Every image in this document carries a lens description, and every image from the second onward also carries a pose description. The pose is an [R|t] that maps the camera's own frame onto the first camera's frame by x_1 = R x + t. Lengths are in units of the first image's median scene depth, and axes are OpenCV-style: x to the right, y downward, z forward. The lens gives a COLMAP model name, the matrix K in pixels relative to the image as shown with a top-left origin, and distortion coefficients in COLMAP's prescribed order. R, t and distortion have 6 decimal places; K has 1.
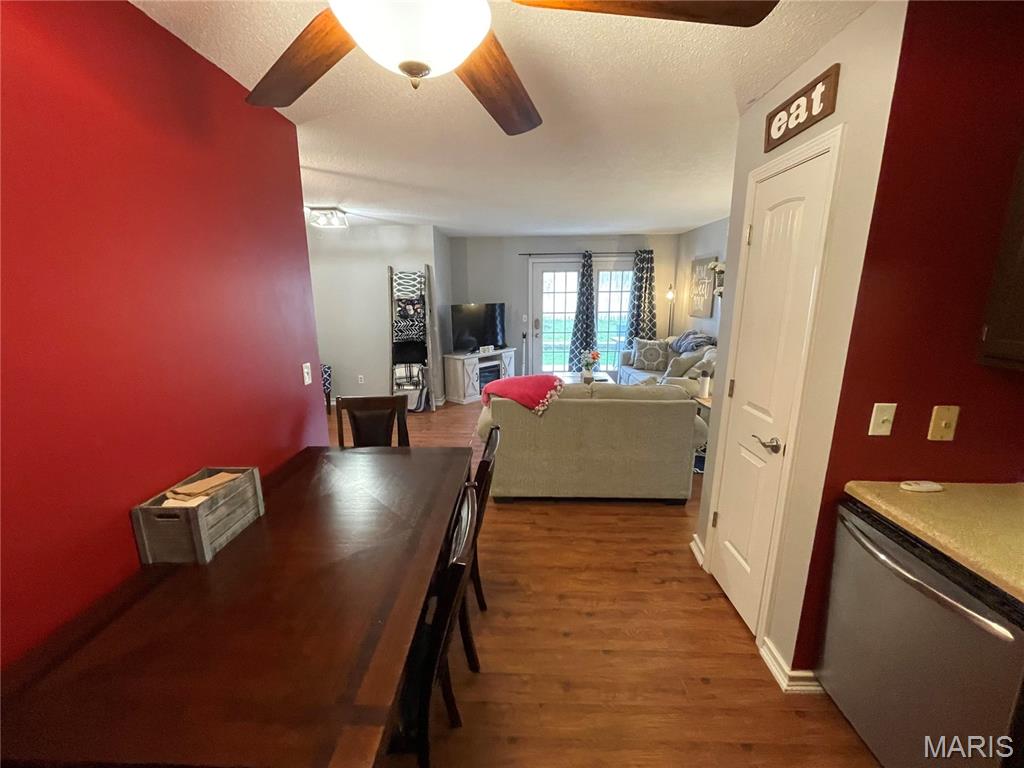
lens RADIAL K [[411.8, 0, 509.0], [0, 411.8, 382.5], [0, 0, 1]] dist [-0.001140, -0.000734]
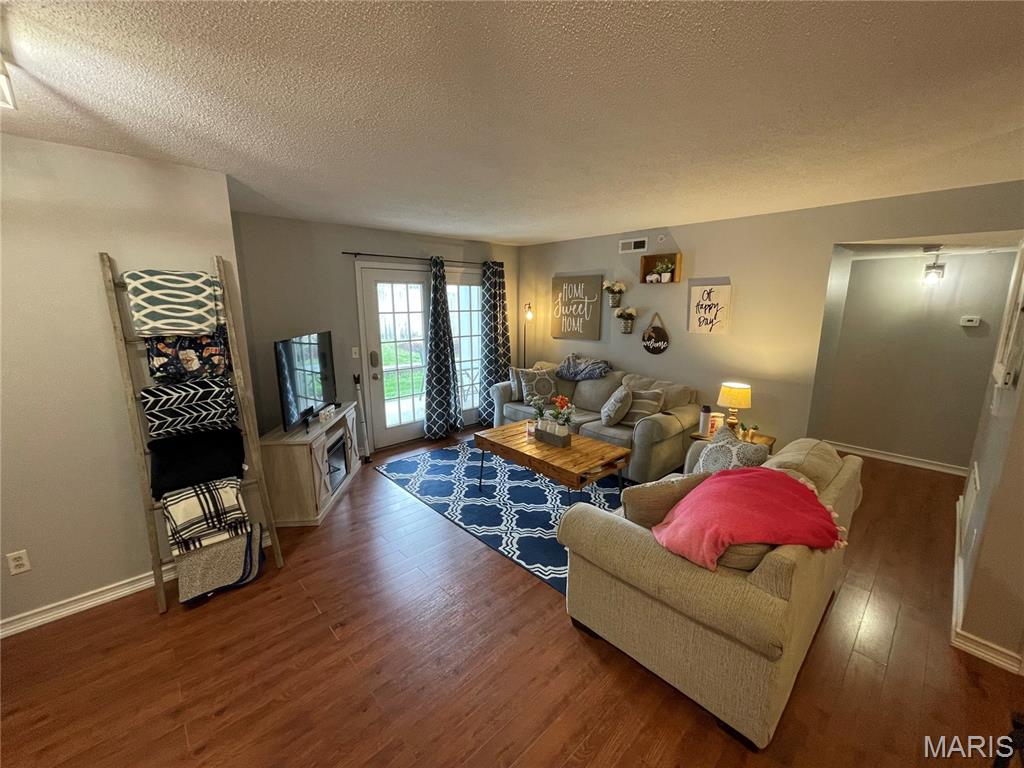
lens RADIAL K [[411.8, 0, 512.4], [0, 411.8, 384.5], [0, 0, 1]] dist [-0.001140, -0.000734]
pose [[0.704340, -0.130917, 0.697687, -0.305059], [0.147090, 0.988432, 0.036981, -0.118278], [-0.694457, 0.076576, 0.715448, 0.464554]]
